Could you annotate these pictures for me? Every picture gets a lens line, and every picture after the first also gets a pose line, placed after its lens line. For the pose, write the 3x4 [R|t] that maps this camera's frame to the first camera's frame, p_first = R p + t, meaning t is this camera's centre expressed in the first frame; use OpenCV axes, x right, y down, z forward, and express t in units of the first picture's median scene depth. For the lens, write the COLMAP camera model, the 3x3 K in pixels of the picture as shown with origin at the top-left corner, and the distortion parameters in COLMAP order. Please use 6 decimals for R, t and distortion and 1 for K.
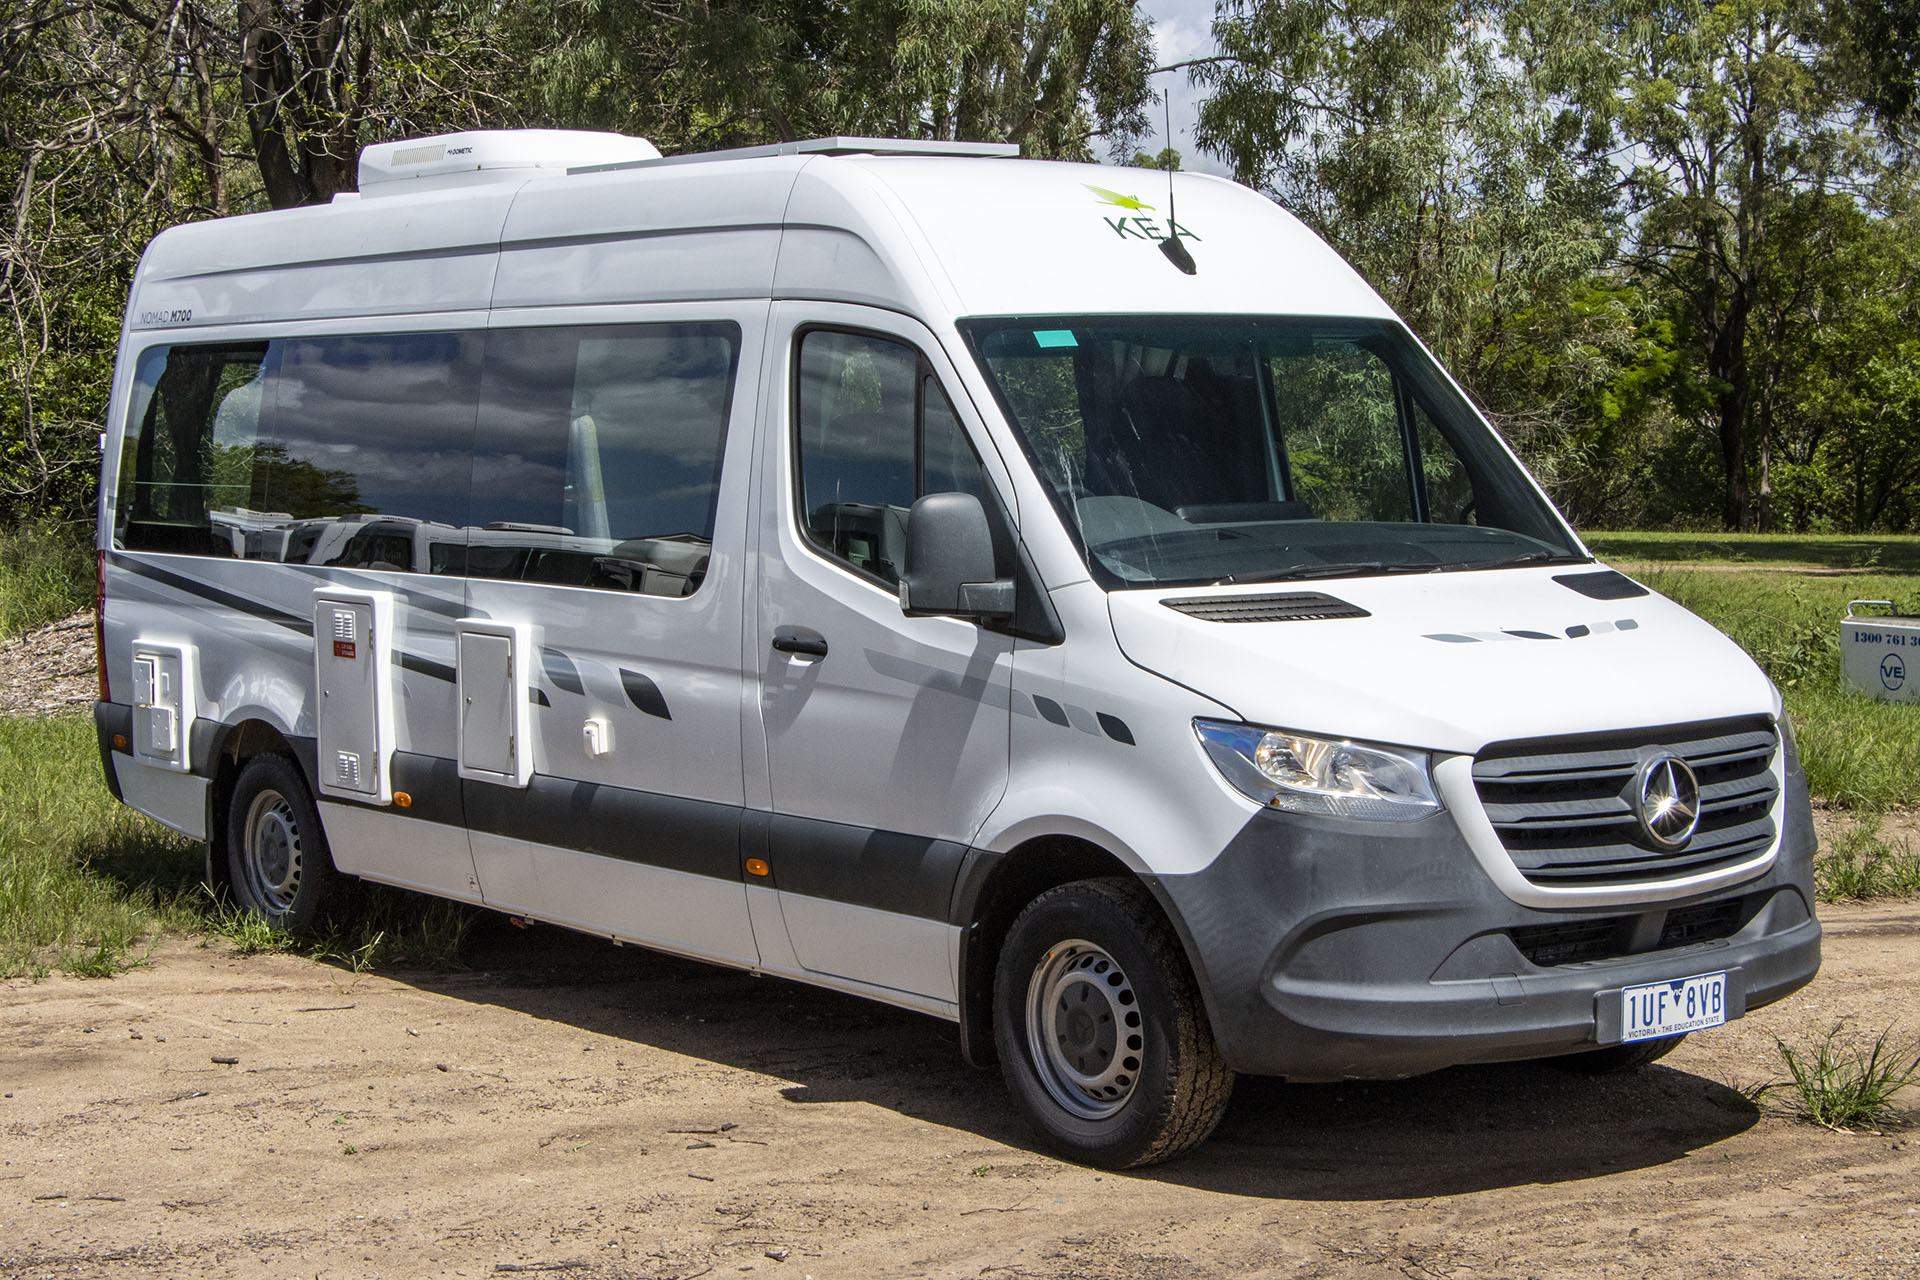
lens RADIAL K [[3074.3, 0, 966.2], [0, 3074.3, 648.0], [0, 0, 1]] dist [0.038930, 0.000000]
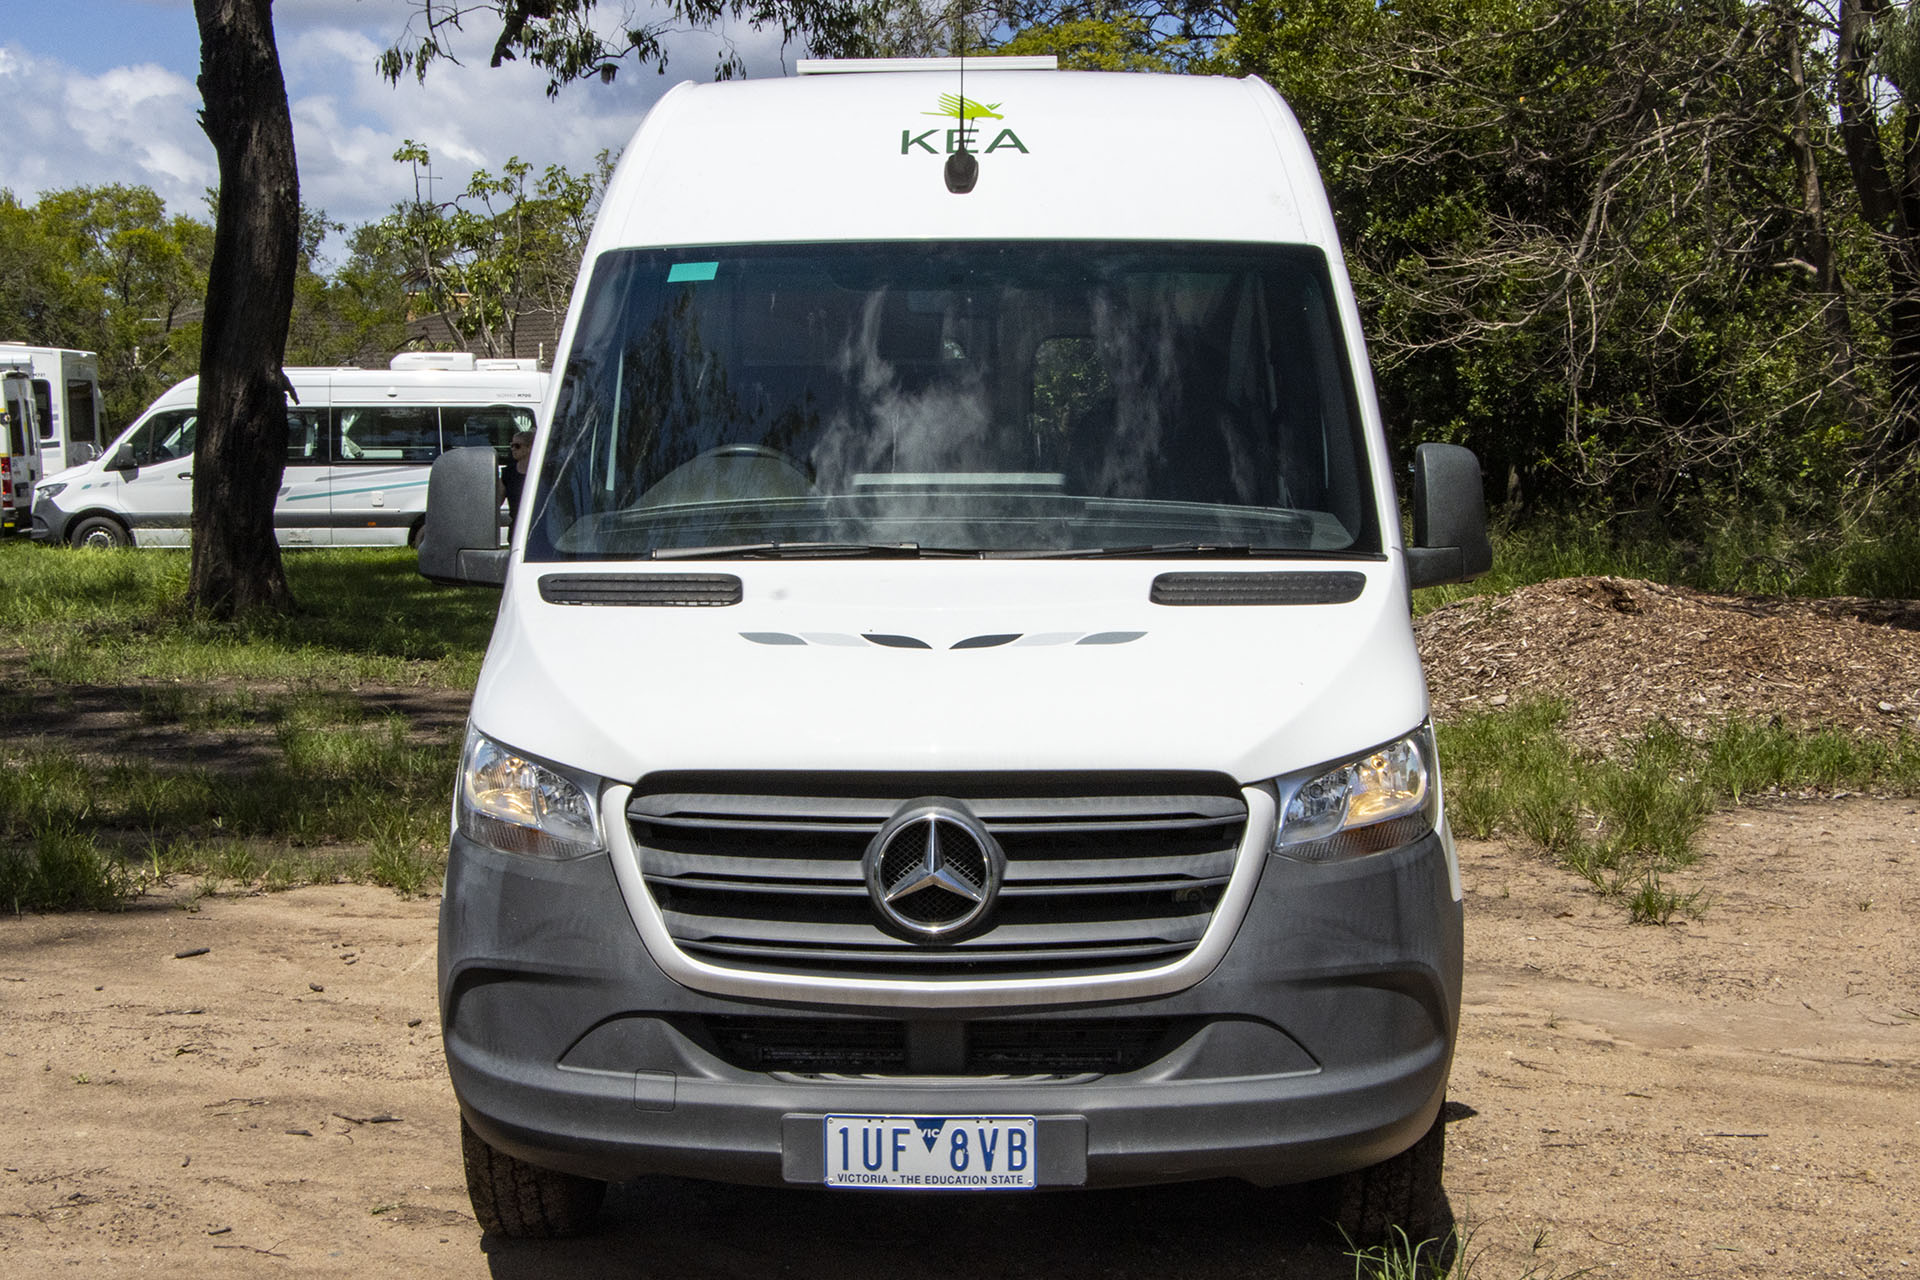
lens RADIAL K [[3074.3, 0, 960.7], [0, 3074.3, 639.6], [0, 0, 1]] dist [0.038930, 0.000000]
pose [[0.792707, 0.055698, -0.607053, 0.684141], [-0.059501, 0.998132, 0.013882, -0.017463], [0.606692, 0.025116, 0.794540, 0.417659]]
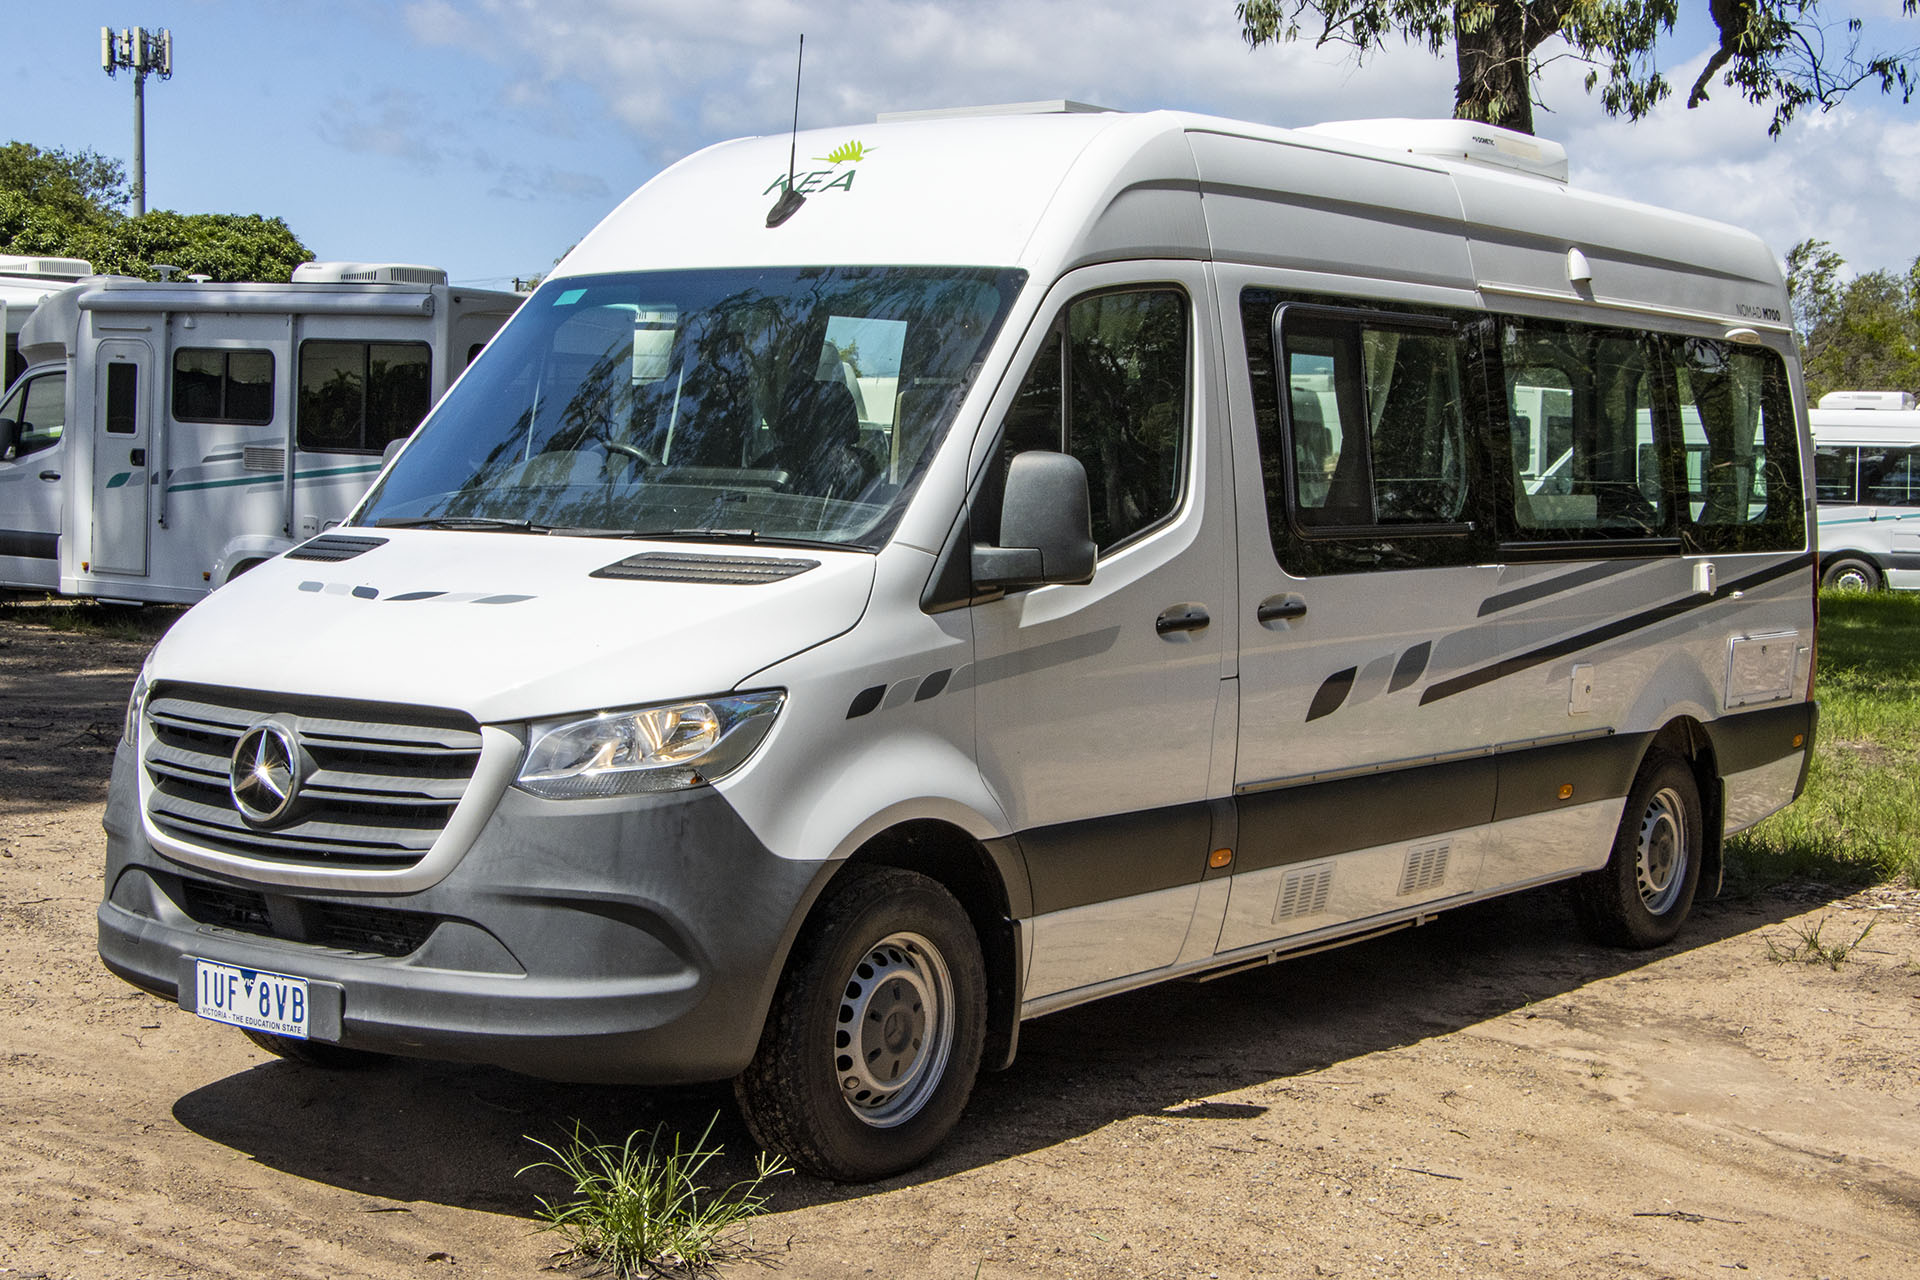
lens RADIAL K [[3074.3, 0, 951.5], [0, 3074.3, 556.1], [0, 0, 1]] dist [0.038930, 0.000000]
pose [[0.265057, 0.054608, -0.962685, 1.174008], [-0.106127, 0.993982, 0.027163, -0.062411], [0.958375, 0.094967, 0.269257, 0.948979]]
